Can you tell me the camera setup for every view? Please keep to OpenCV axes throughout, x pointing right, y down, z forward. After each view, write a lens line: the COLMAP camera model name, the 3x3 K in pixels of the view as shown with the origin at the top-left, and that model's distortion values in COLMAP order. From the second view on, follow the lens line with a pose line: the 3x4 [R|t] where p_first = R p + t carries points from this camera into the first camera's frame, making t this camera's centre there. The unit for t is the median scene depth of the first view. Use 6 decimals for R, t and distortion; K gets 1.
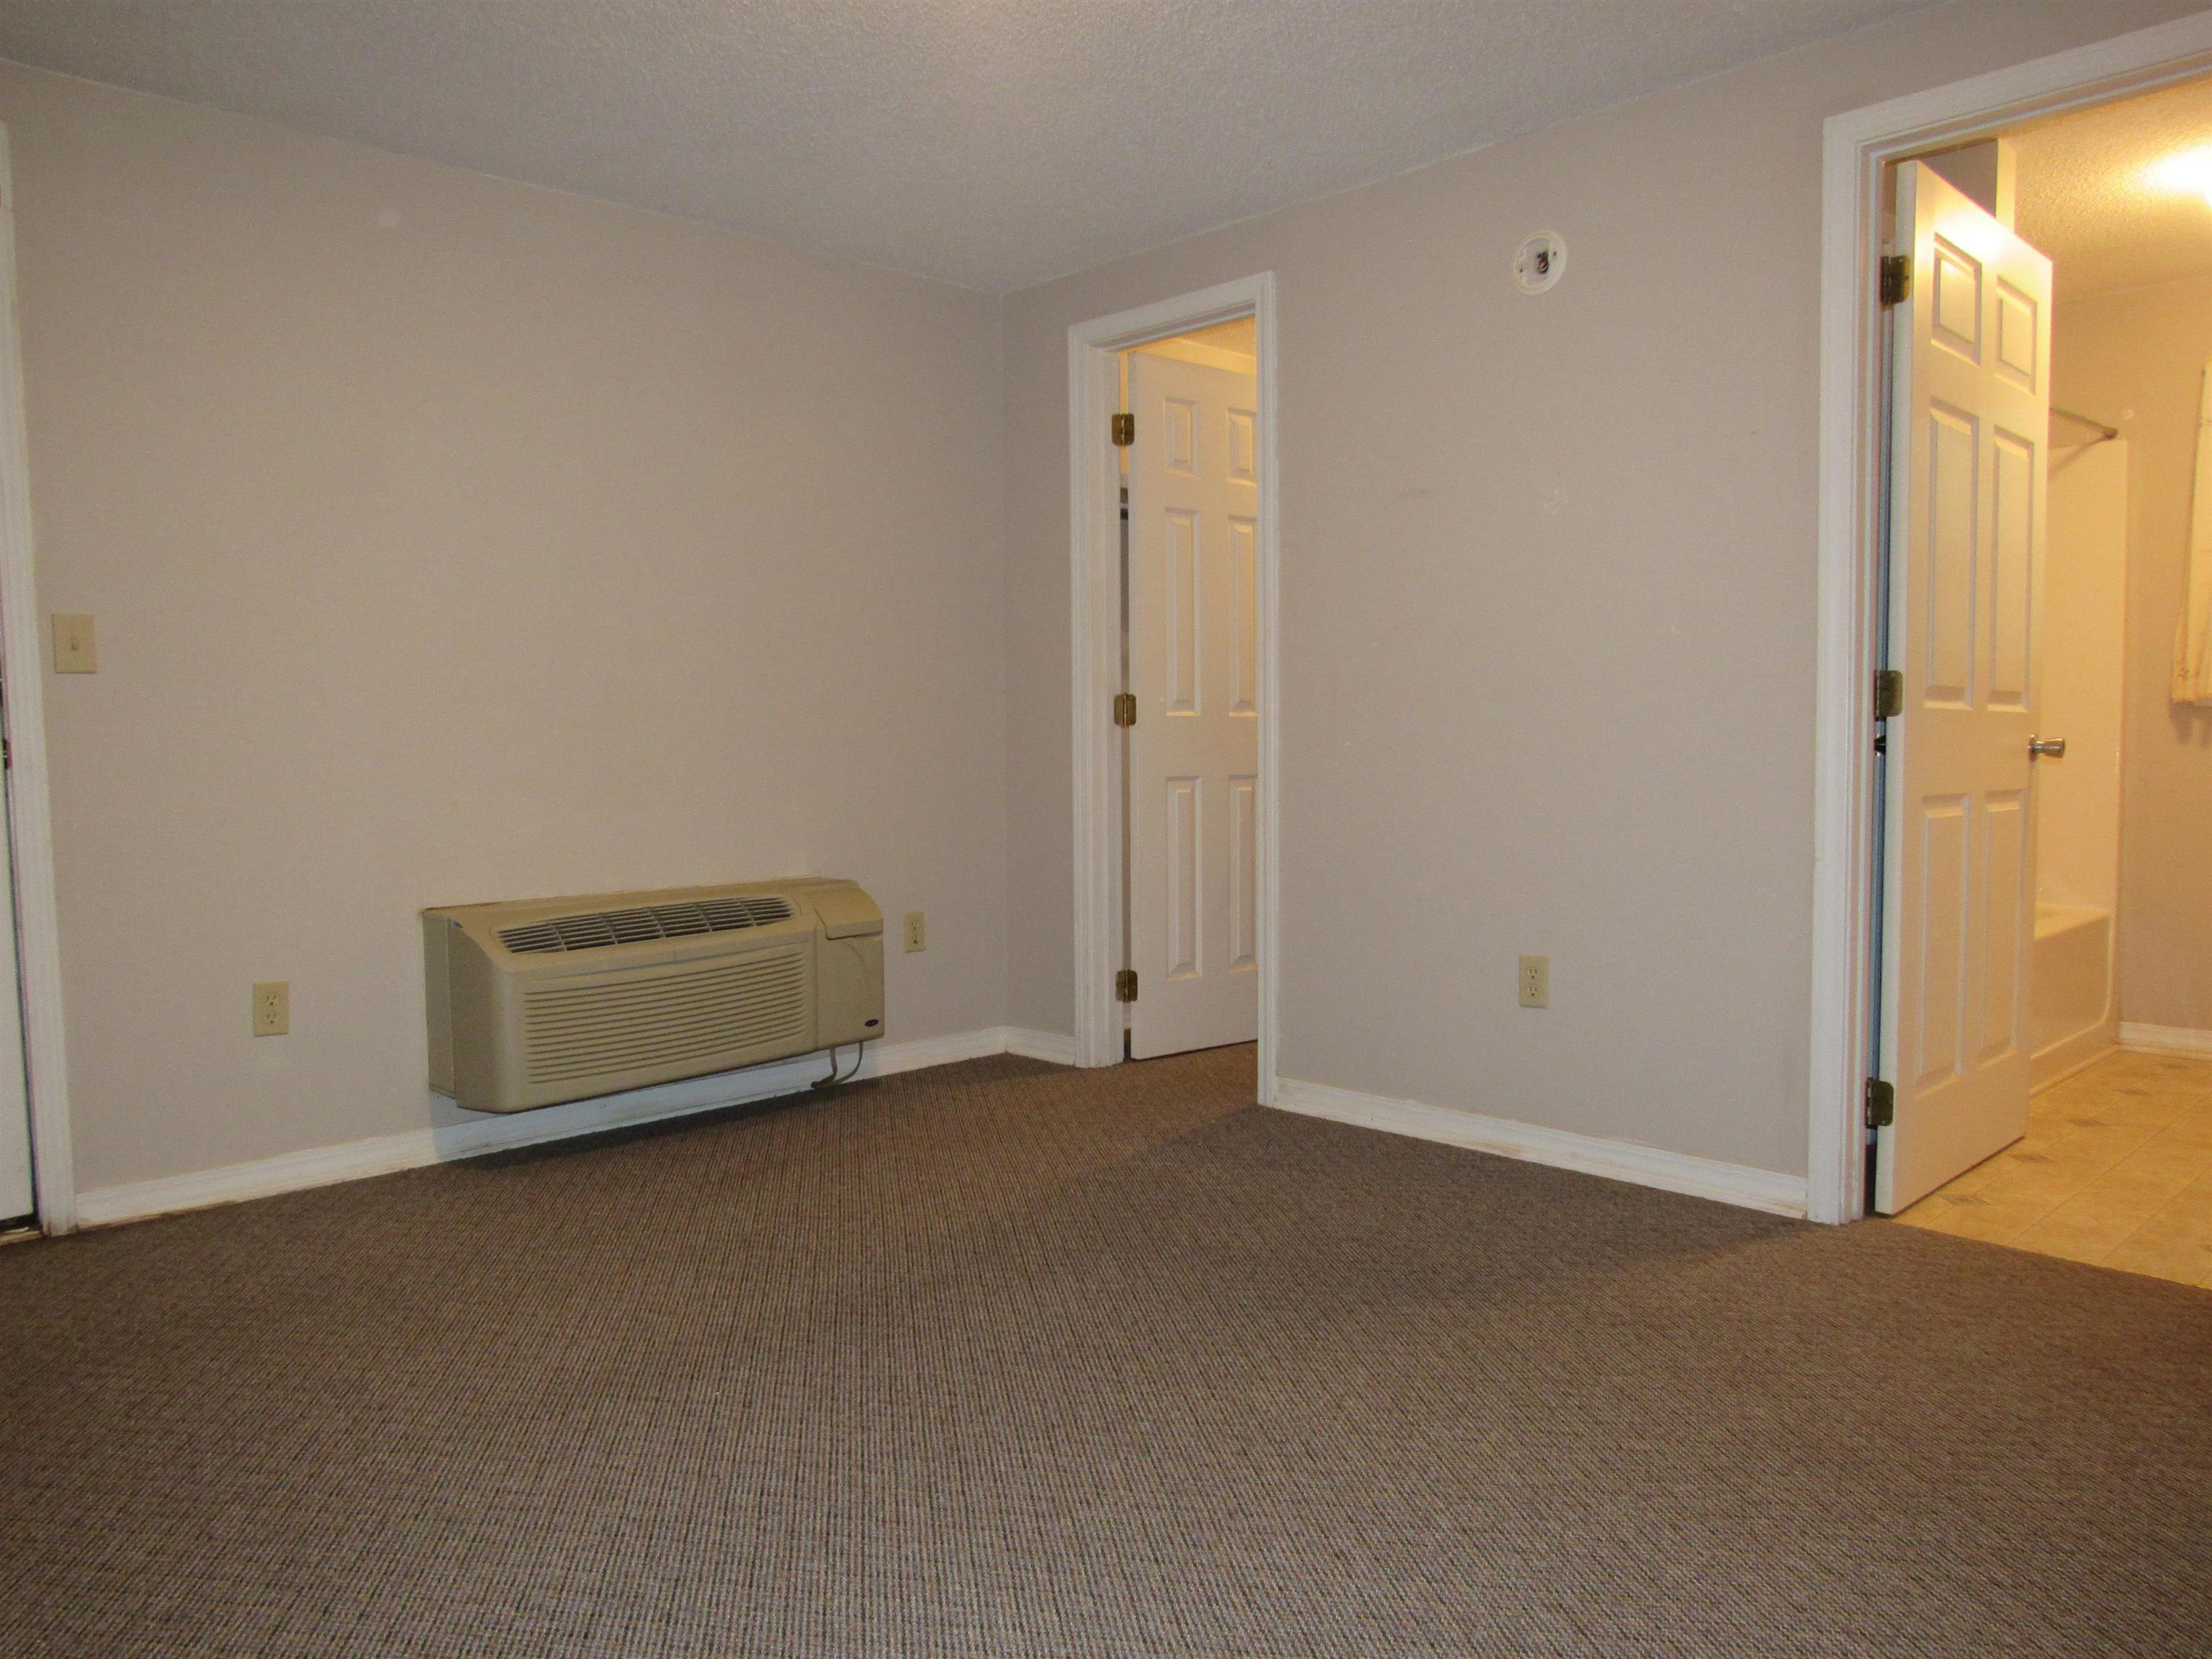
lens RADIAL K [[1594.5, 0, 1106.0], [0, 1594.5, 829.5], [0, 0, 1]] dist [-0.021697, 0.000078]
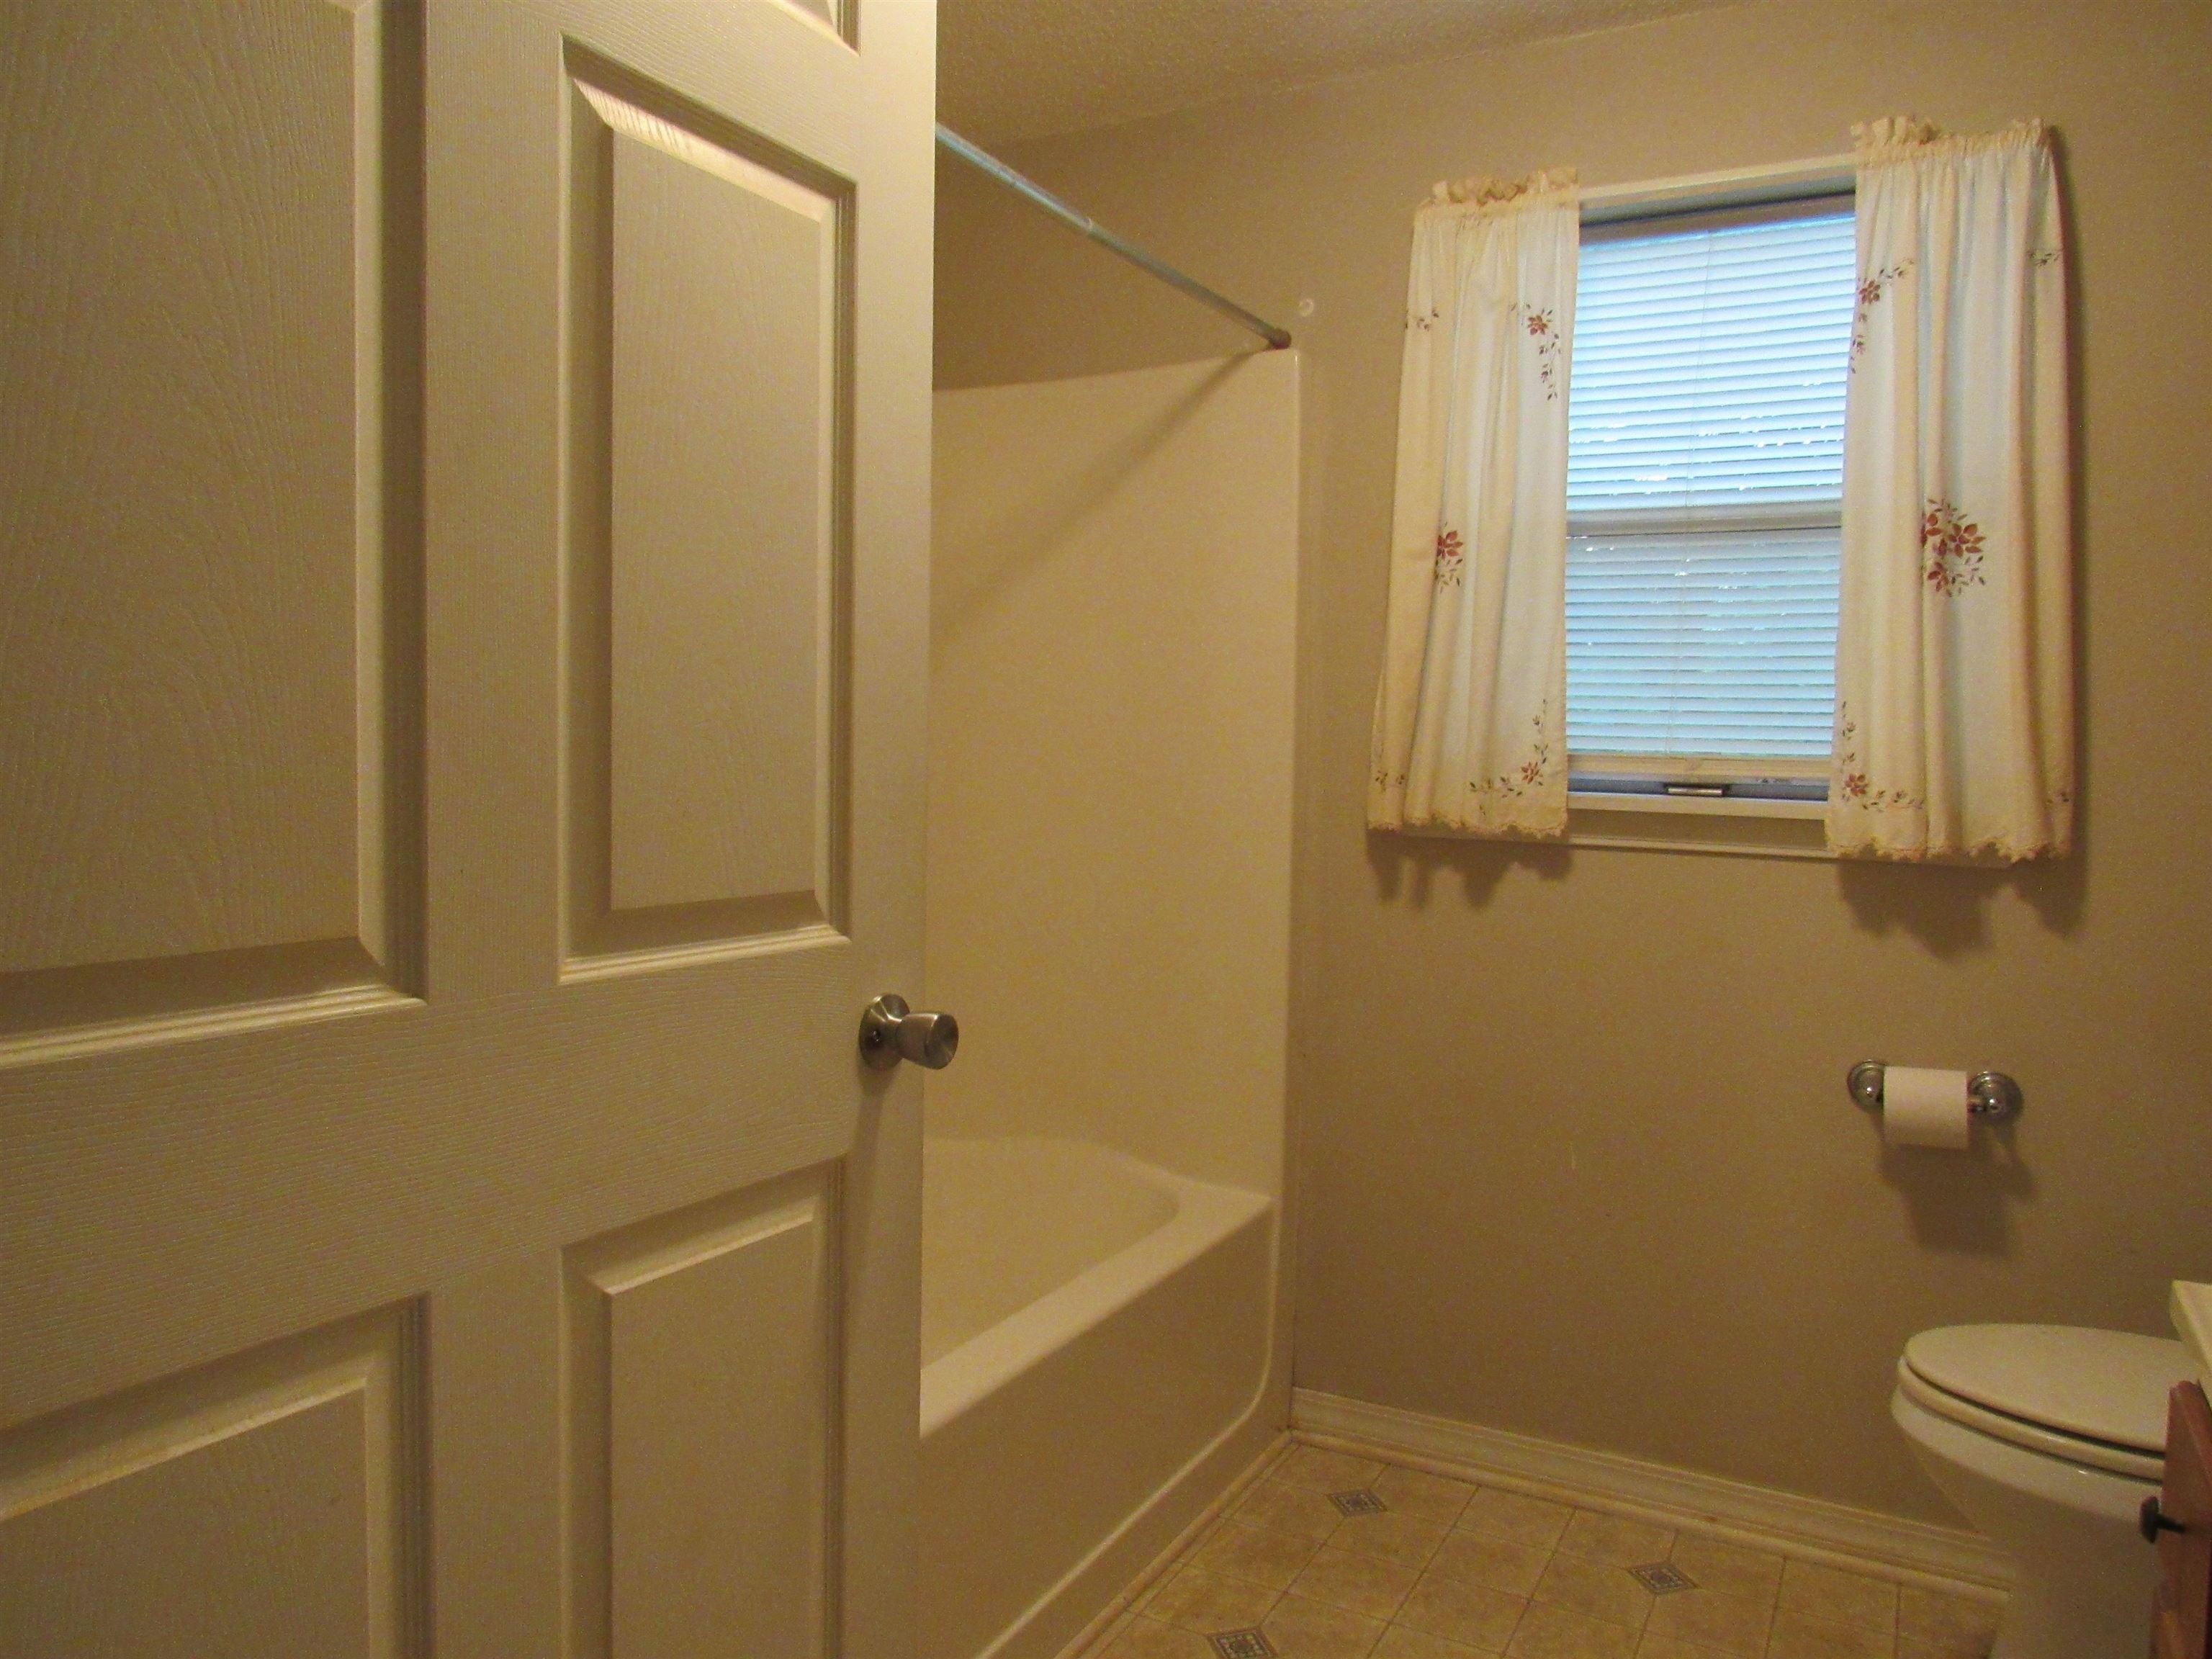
lens RADIAL K [[1560.6, 0, 1106.0], [0, 1560.6, 829.5], [0, 0, 1]] dist [-0.011814, -0.000894]
pose [[0.952883, 0.000536, 0.303338, 0.422788], [-0.001276, 0.999997, 0.002241, -0.081295], [-0.303335, -0.002522, 0.952880, 0.508566]]
